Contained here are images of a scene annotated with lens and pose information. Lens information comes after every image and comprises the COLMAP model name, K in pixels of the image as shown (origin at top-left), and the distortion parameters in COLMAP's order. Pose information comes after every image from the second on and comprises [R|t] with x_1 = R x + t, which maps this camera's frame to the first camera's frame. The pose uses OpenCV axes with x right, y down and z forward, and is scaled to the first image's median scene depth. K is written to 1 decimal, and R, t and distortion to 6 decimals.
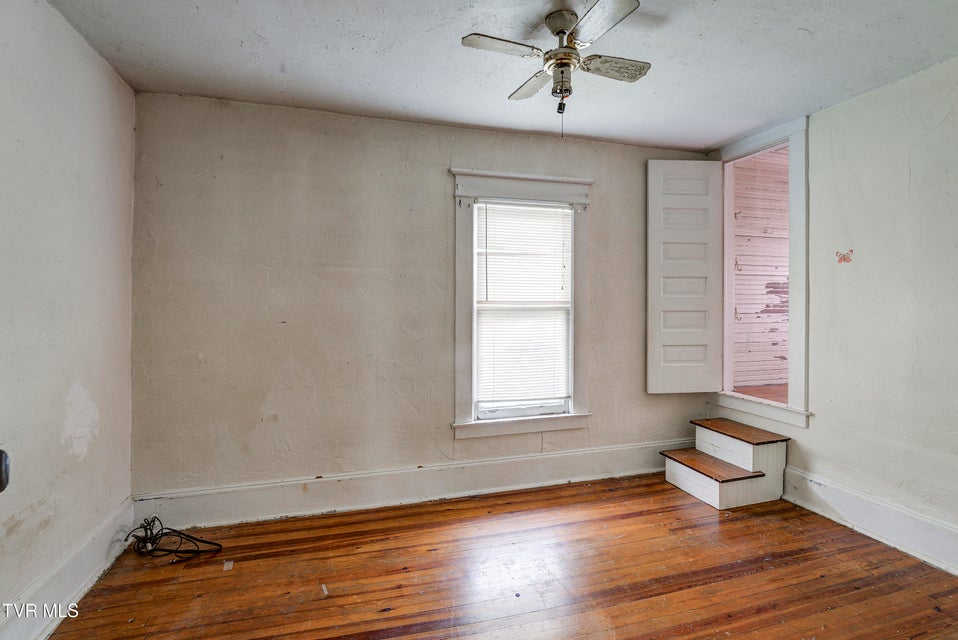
lens RADIAL K [[465.6, 0, 482.4], [0, 465.6, 299.8], [0, 0, 1]] dist [-0.015425, 0.001500]
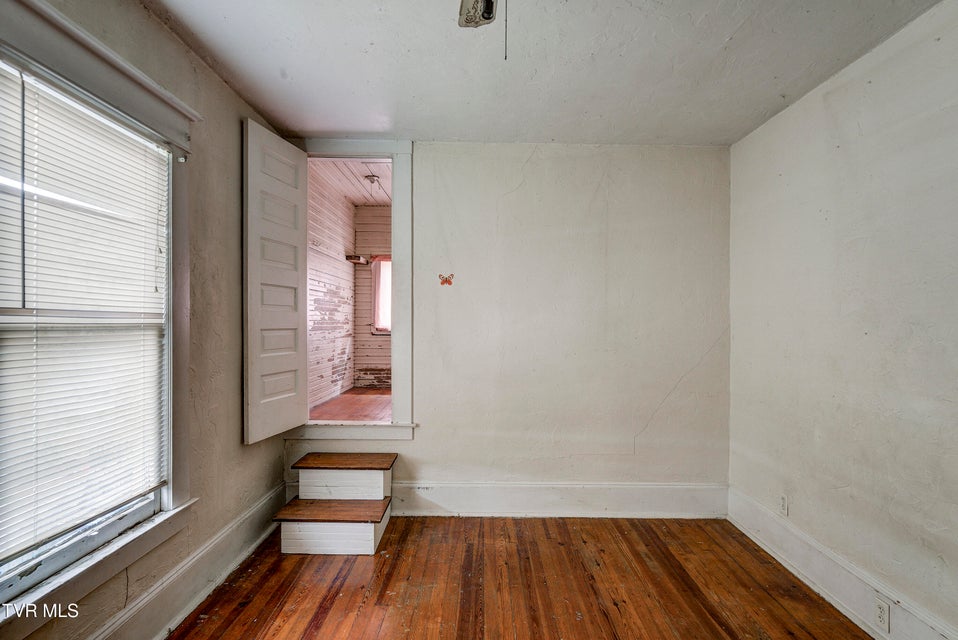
lens RADIAL K [[484.9, 0, 479.1], [0, 484.9, 322.0], [0, 0, 1]] dist [-0.005122, -0.000173]
pose [[0.287325, 0.003913, 0.957825, -0.301087], [-0.016247, 0.999868, 0.000789, 0.007538], [-0.957695, -0.015788, 0.287351, 0.527607]]
